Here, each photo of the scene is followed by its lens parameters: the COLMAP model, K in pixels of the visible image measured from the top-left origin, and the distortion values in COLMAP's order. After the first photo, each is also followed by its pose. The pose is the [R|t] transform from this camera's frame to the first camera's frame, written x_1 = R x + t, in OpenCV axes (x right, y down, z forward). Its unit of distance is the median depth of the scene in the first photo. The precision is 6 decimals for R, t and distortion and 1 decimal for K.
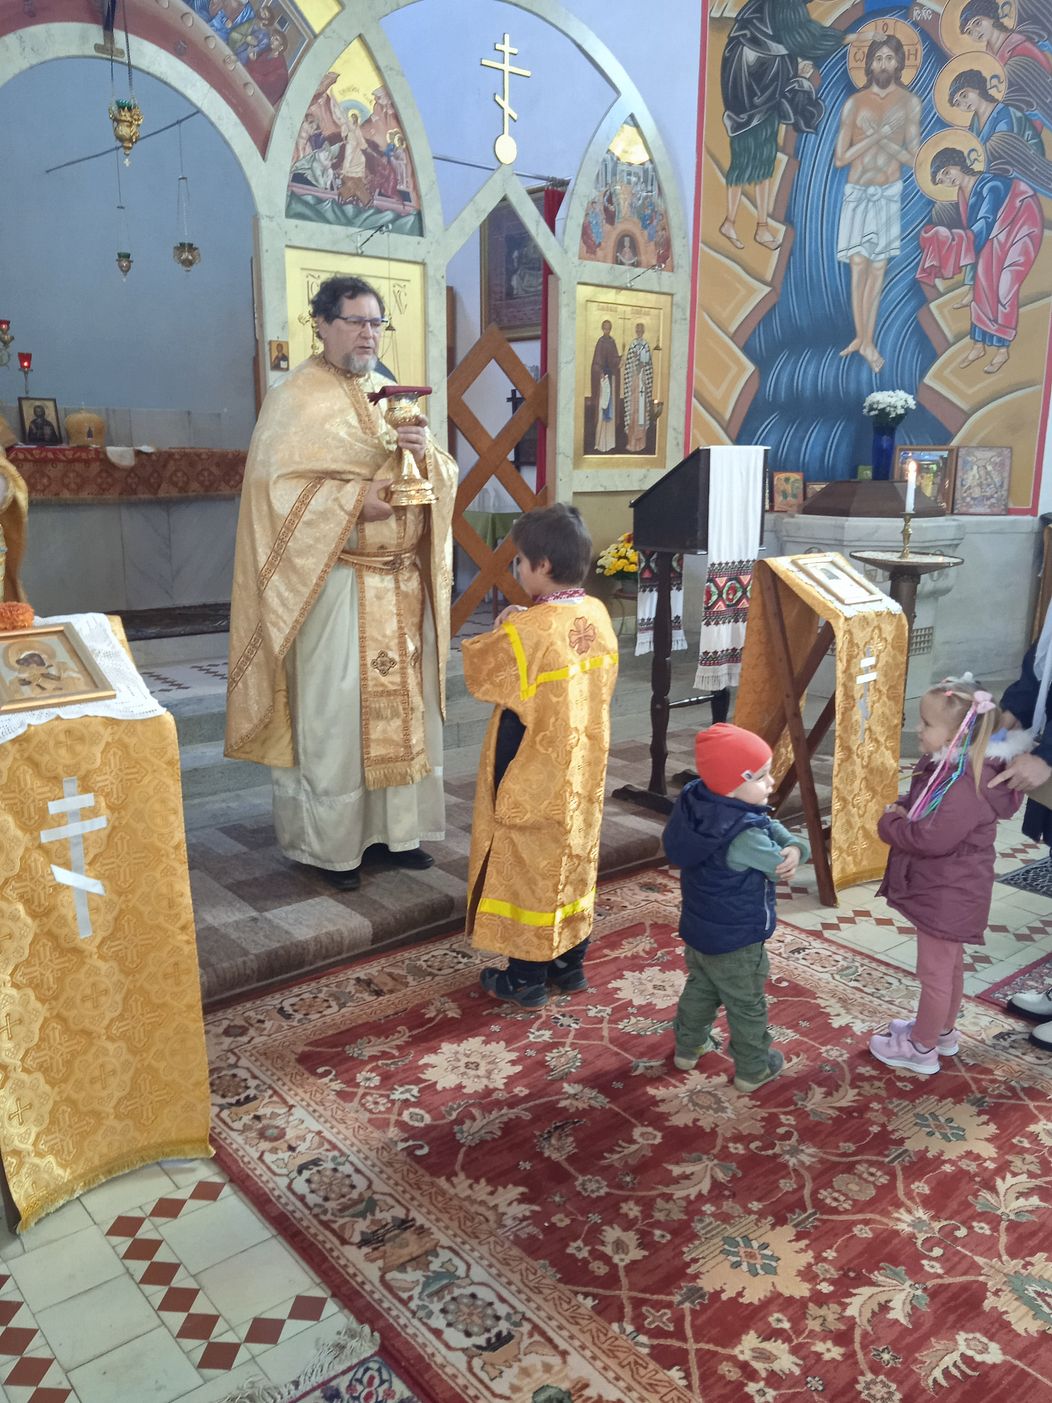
lens RADIAL K [[1161.8, 0, 540.9], [0, 1161.8, 702.6], [0, 0, 1]] dist [0.042254, -0.039968]
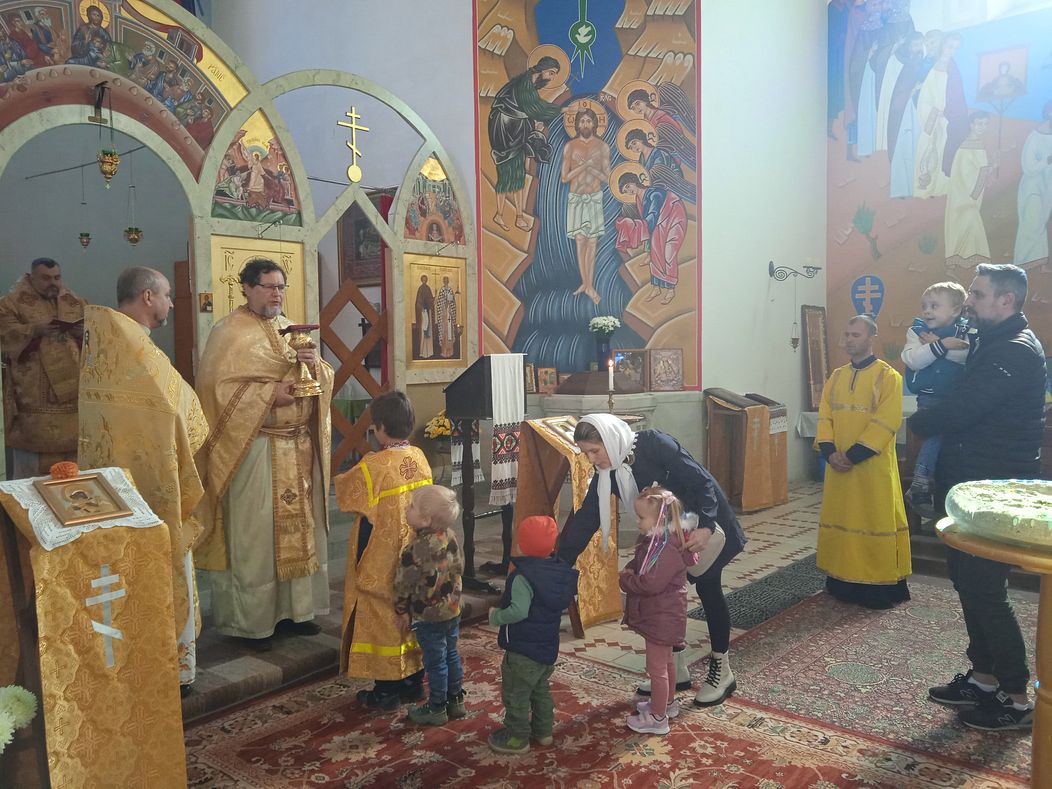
lens RADIAL K [[871.1, 0, 524.3], [0, 871.1, 387.4], [0, 0, 1]] dist [0.042254, -0.039968]
pose [[0.986388, -0.033026, 0.161083, -0.003744], [0.060442, 0.983864, -0.168398, 0.024591], [-0.152922, 0.175842, 0.972468, -0.135130]]
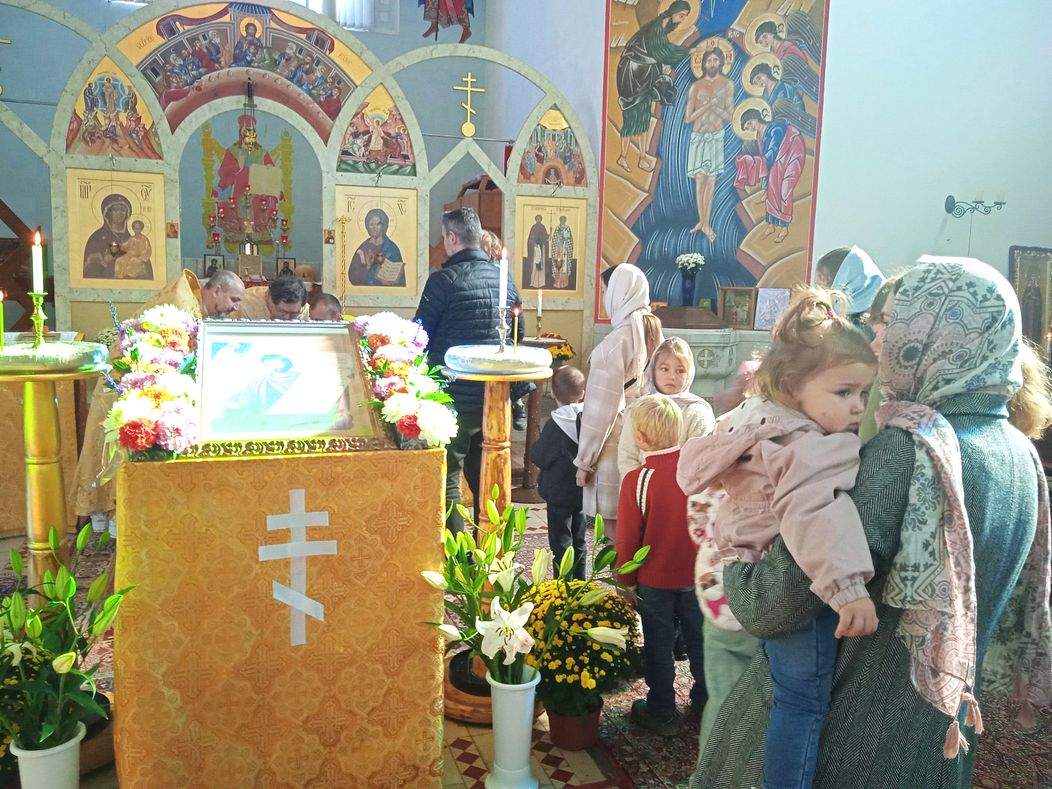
lens RADIAL K [[871.1, 0, 524.3], [0, 871.1, 387.4], [0, 0, 1]] dist [0.042254, -0.039968]
pose [[0.927087, 0.055232, -0.370754, 0.611040], [-0.095708, 0.991180, -0.091664, 0.063798], [0.362421, 0.120464, 0.924197, -0.229873]]
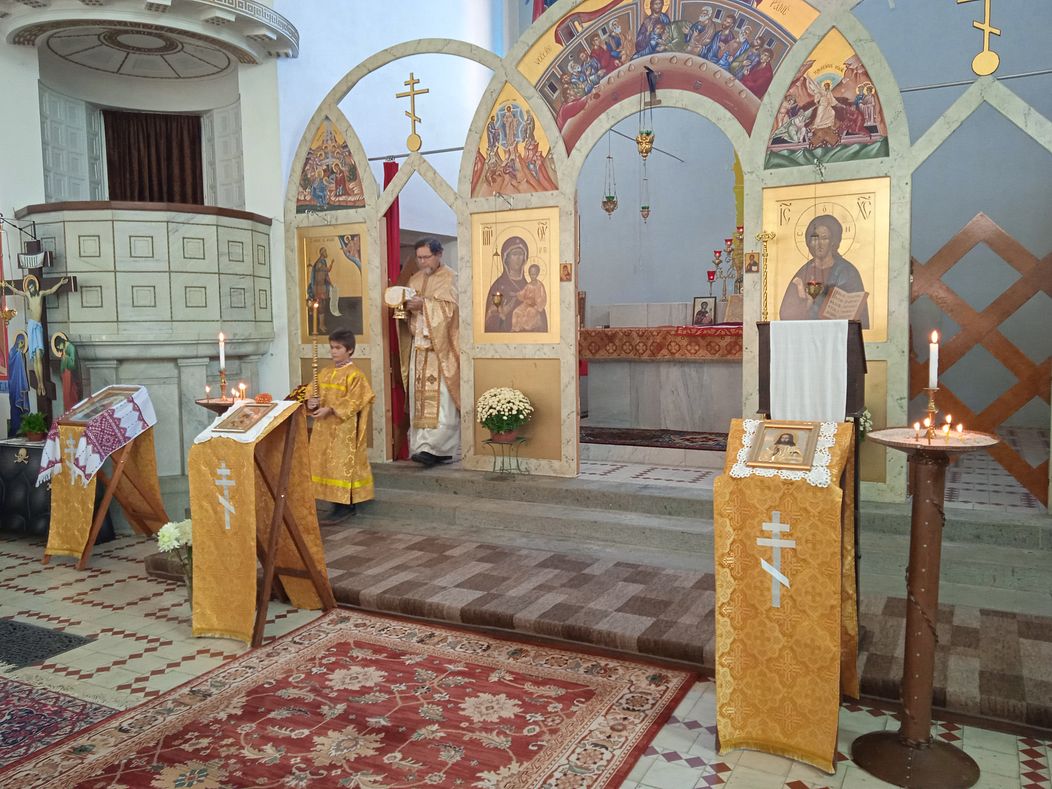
lens RADIAL K [[868.0, 0, 520.8], [0, 868.0, 384.6], [0, 0, 1]] dist [0.051673, -0.043588]
pose [[0.372279, 0.048483, -0.926854, 0.613149], [-0.183802, 0.982708, -0.022421, -0.067300], [0.909739, 0.178705, 0.374753, 0.334042]]
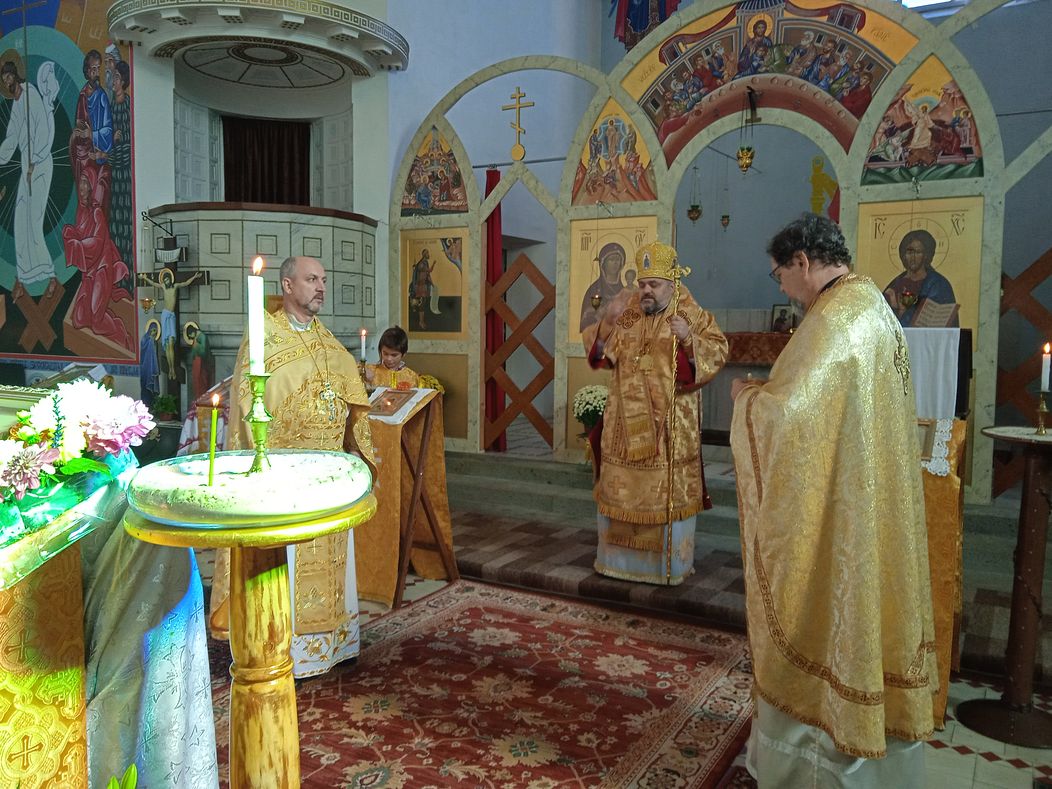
lens RADIAL K [[878.9, 0, 517.5], [0, 878.9, 382.9], [0, 0, 1]] dist [0.044522, -0.052265]
pose [[0.327191, 0.053741, -0.943429, 0.663608], [-0.214828, 0.976469, -0.018882, -0.041288], [0.920215, 0.208853, 0.331037, 0.234868]]
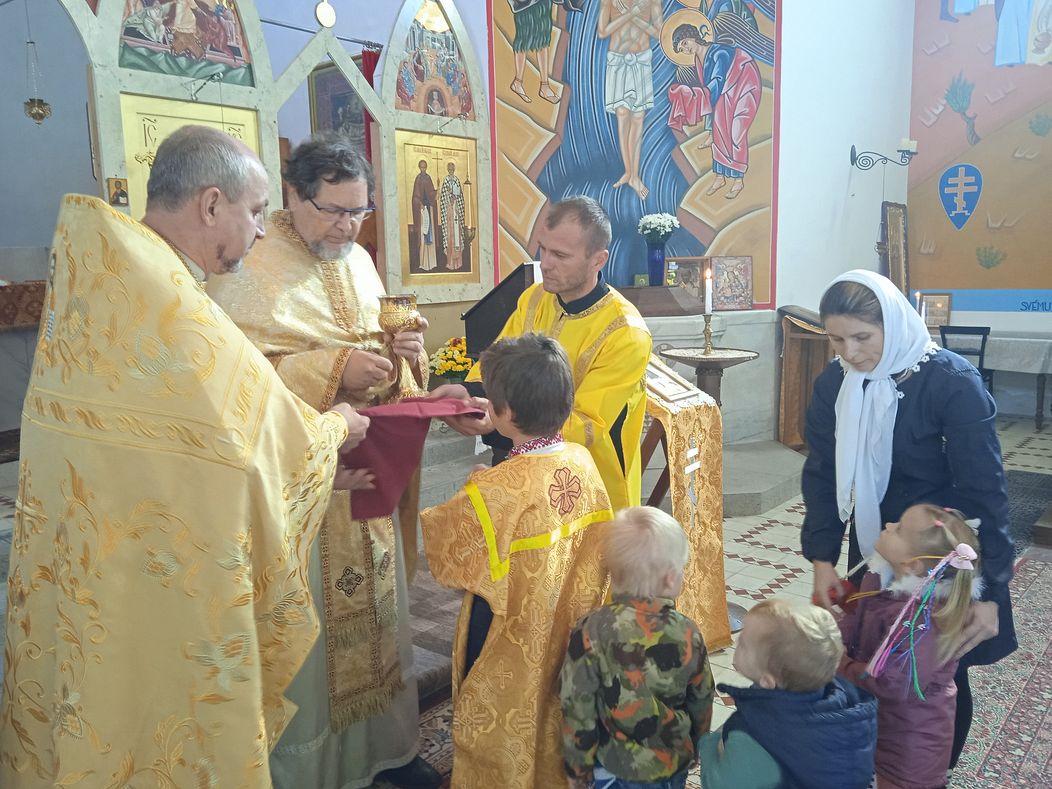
lens RADIAL K [[871.1, 0, 524.3], [0, 871.1, 387.4], [0, 0, 1]] dist [0.042254, -0.039968]
pose [[0.984249, -0.058317, 0.166892, -0.003322], [0.071135, 0.994873, -0.071881, -0.032905], [-0.161844, 0.082621, 0.983352, 0.152344]]
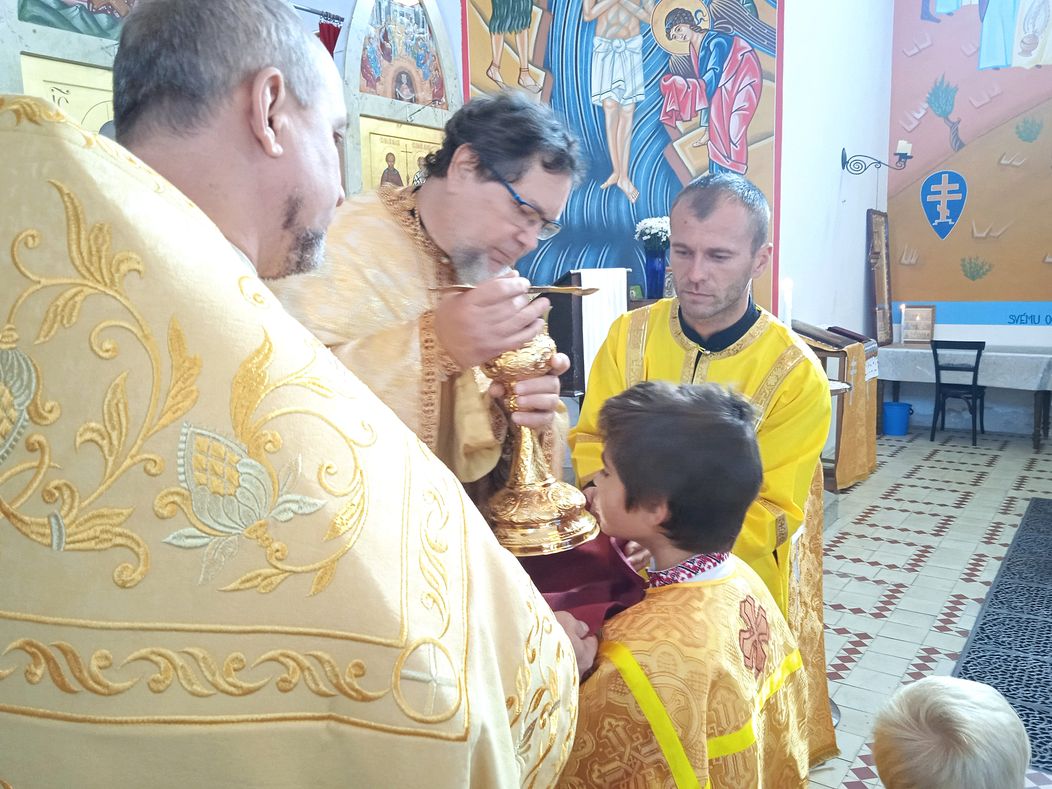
lens RADIAL K [[871.1, 0, 524.3], [0, 871.1, 387.4], [0, 0, 1]] dist [0.042254, -0.039968]
pose [[0.964984, -0.065889, 0.253899, -0.041727], [0.088389, 0.993009, -0.078240, -0.063723], [-0.246969, 0.097942, 0.964061, 0.292903]]
